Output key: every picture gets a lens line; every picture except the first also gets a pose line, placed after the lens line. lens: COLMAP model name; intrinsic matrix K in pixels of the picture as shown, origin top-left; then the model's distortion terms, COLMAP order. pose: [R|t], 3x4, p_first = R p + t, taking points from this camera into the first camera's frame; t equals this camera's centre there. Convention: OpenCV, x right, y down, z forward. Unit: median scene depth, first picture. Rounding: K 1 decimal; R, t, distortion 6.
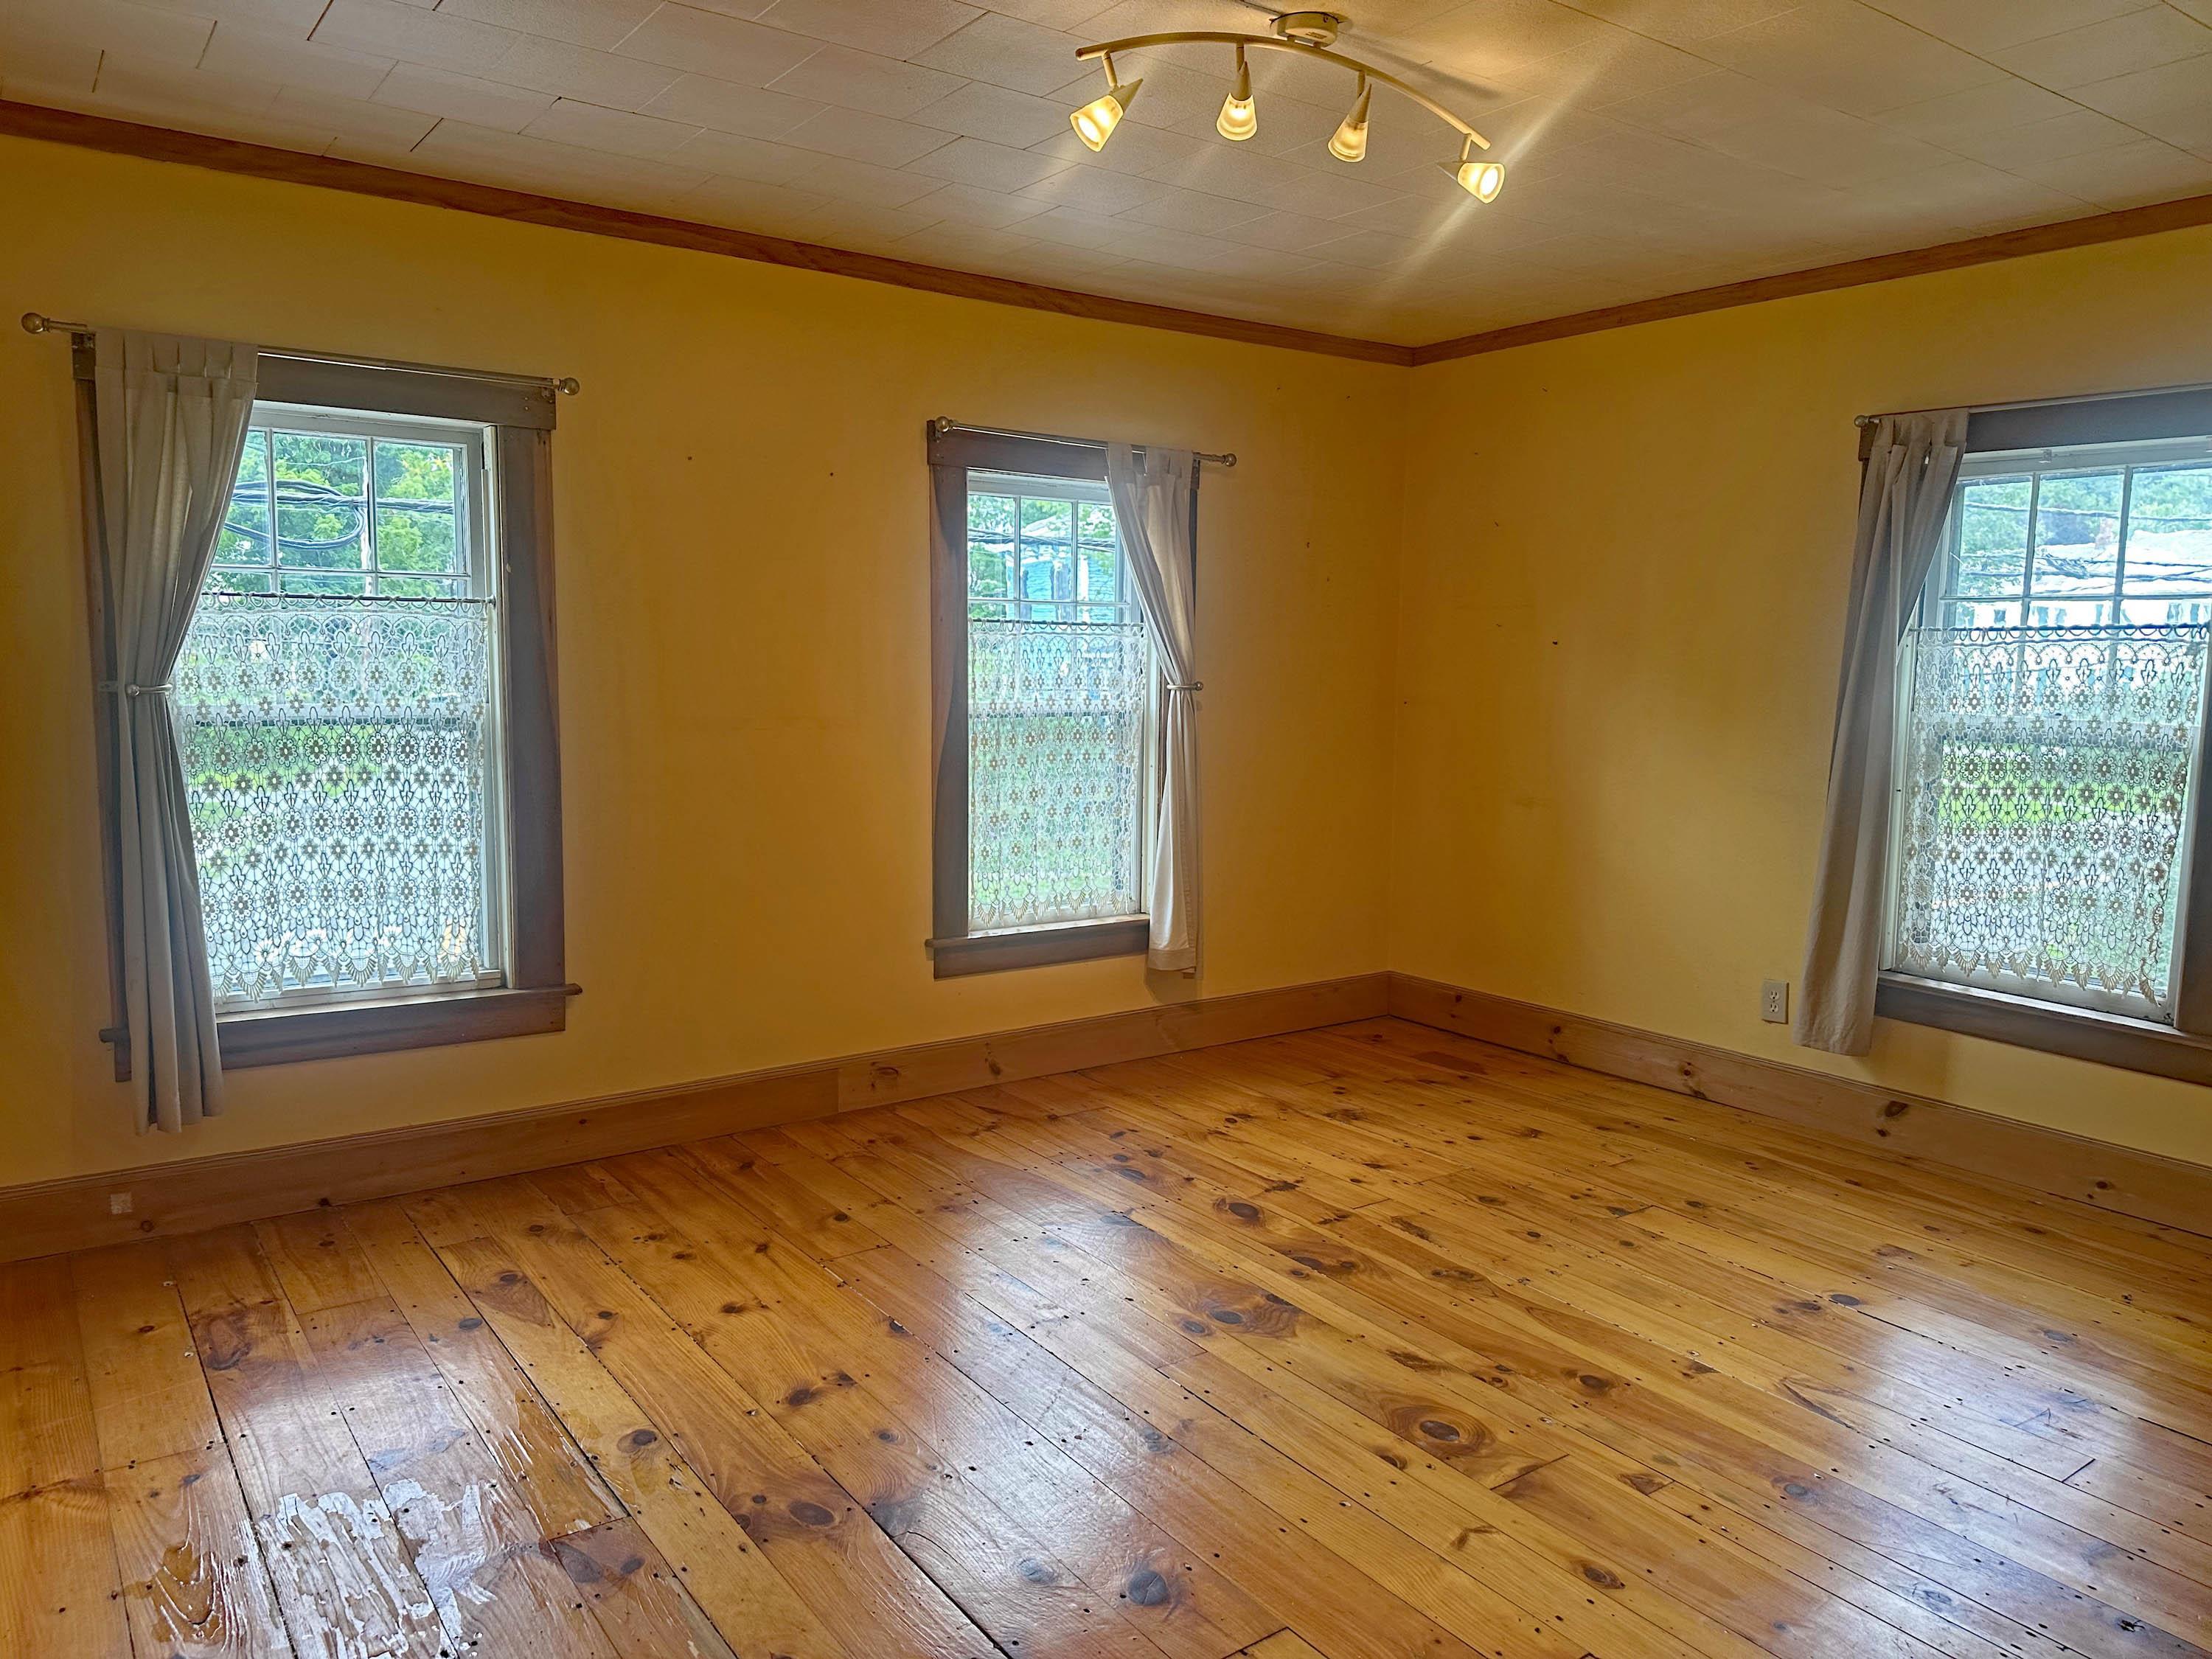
lens RADIAL K [[1553.3, 0, 1112.6], [0, 1553.3, 827.2], [0, 0, 1]] dist [0.127565, -0.187816]
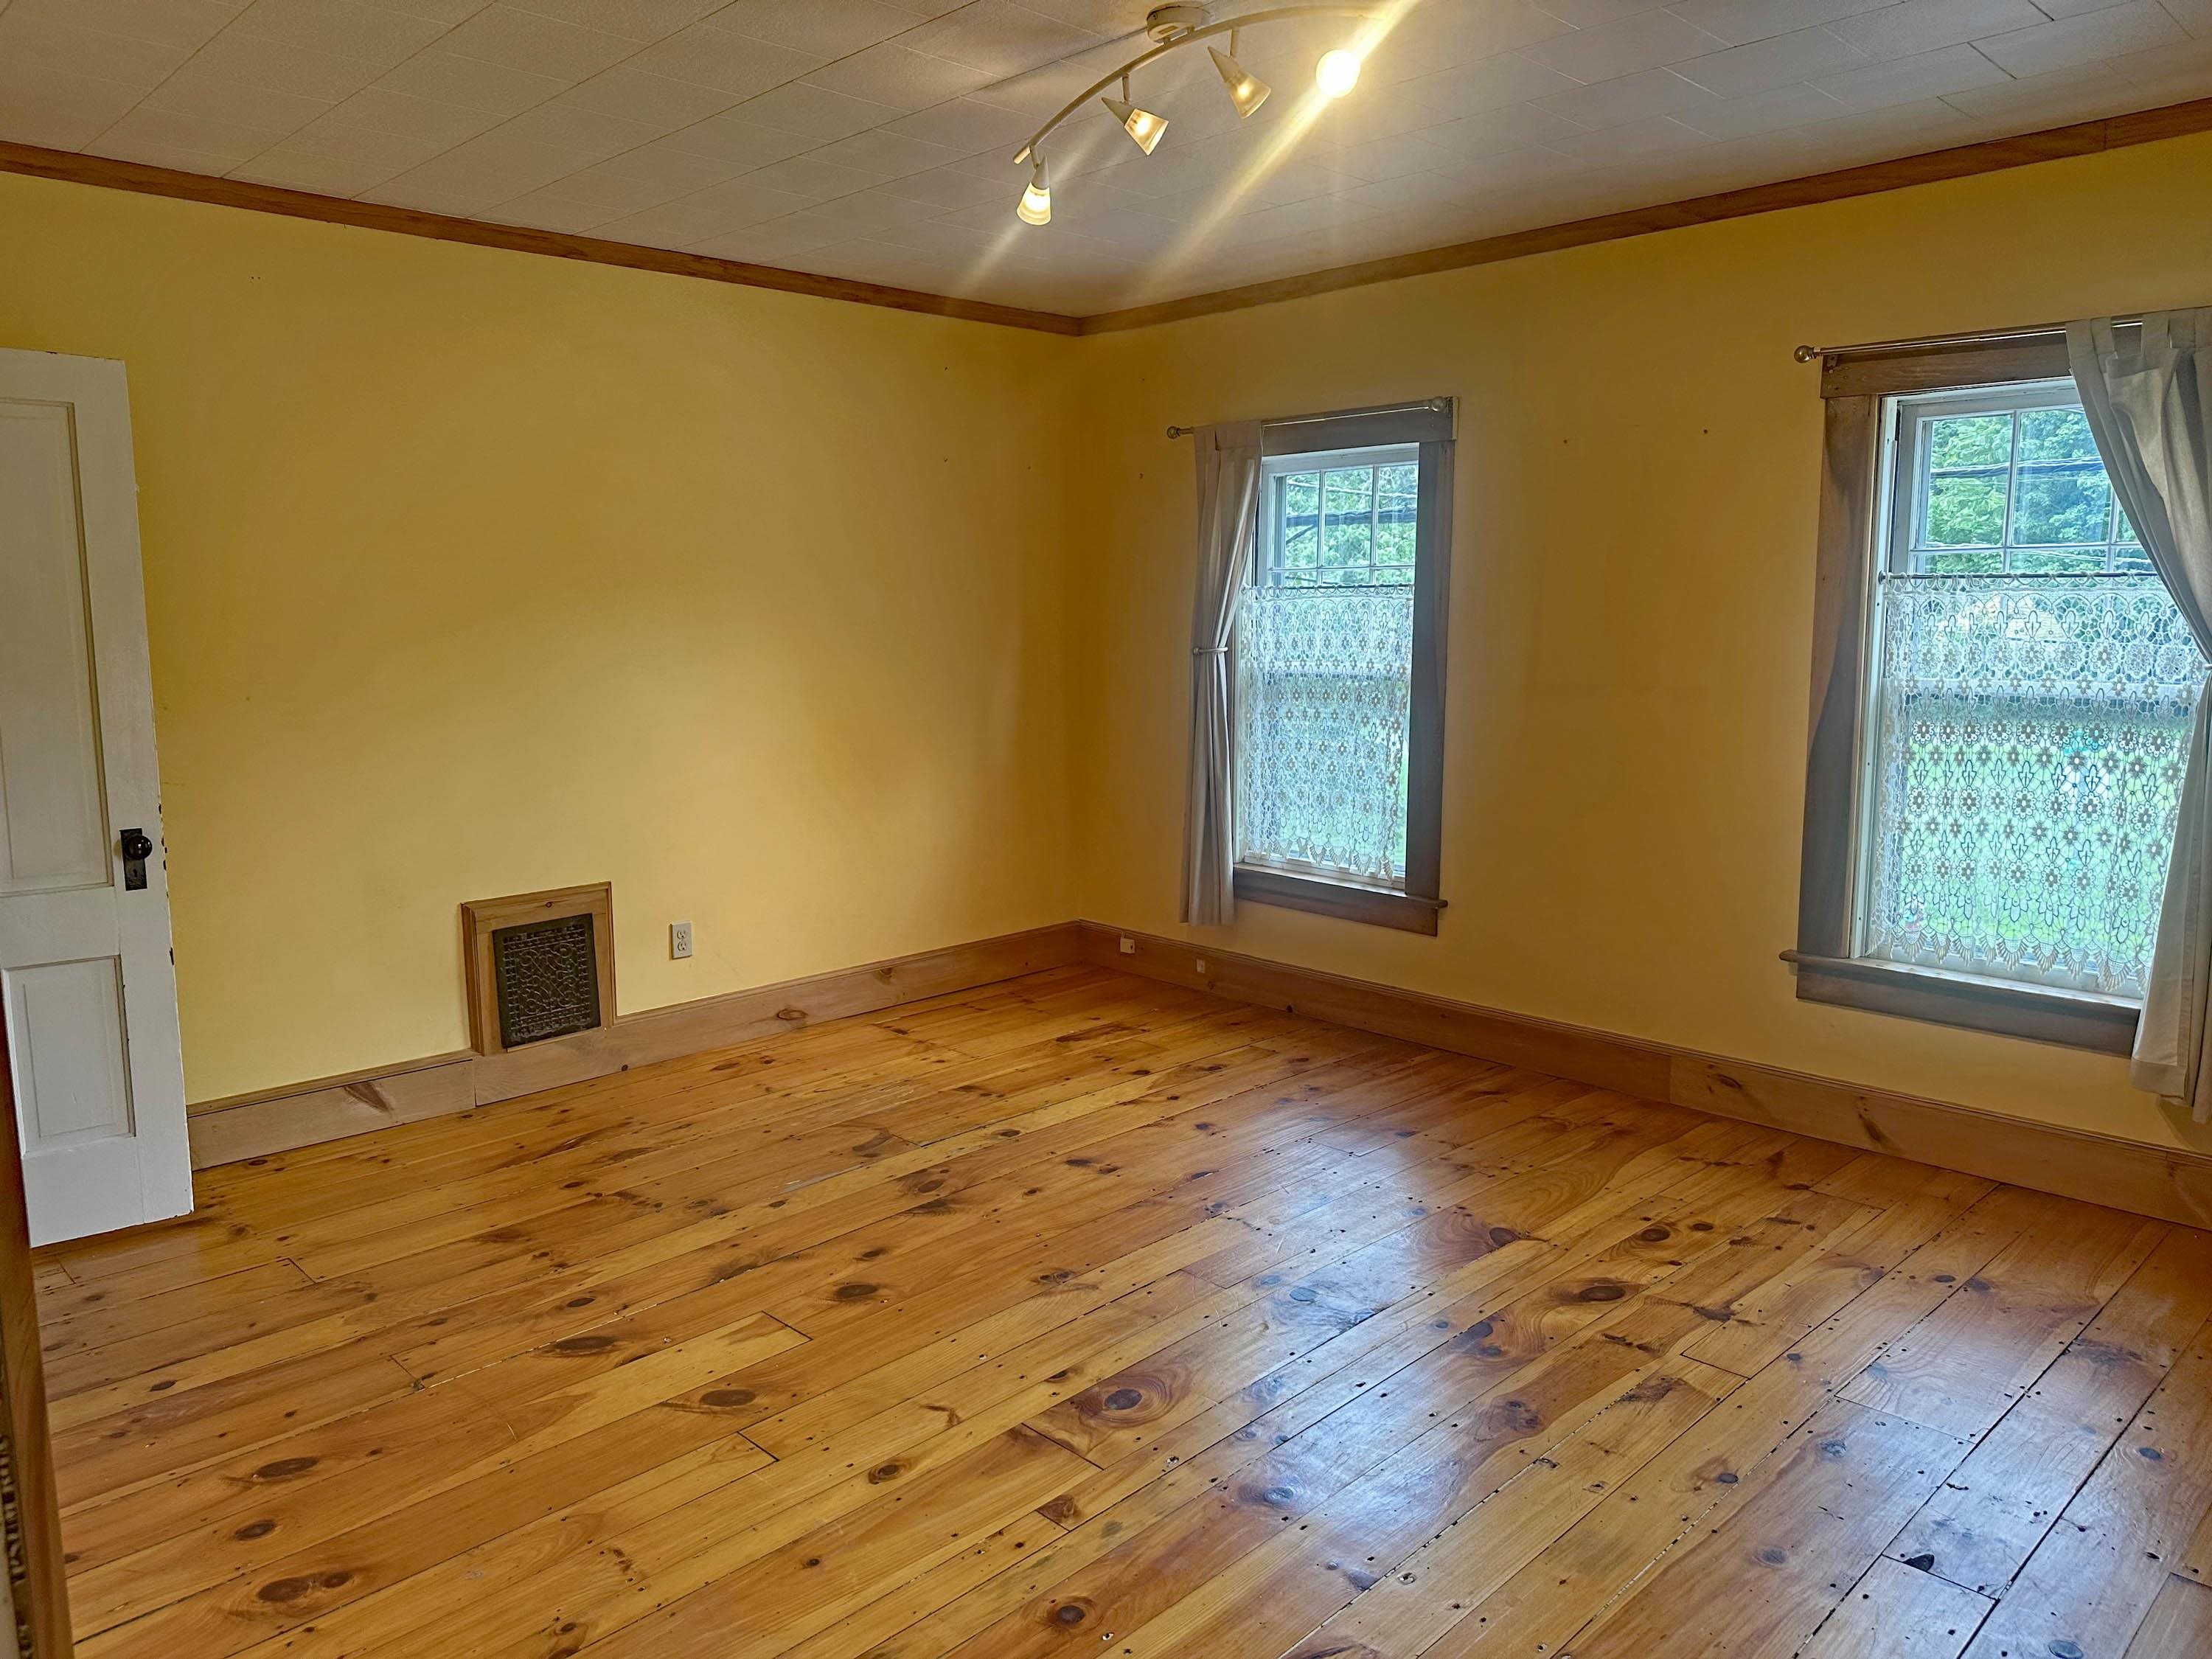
lens RADIAL K [[1553.3, 0, 1112.6], [0, 1553.3, 827.2], [0, 0, 1]] dist [0.127565, -0.187816]
pose [[0.144000, 0.119322, -0.982358, 0.854283], [-0.113981, 0.988097, 0.103311, -0.054454], [0.982992, 0.097093, 0.155886, 0.608999]]
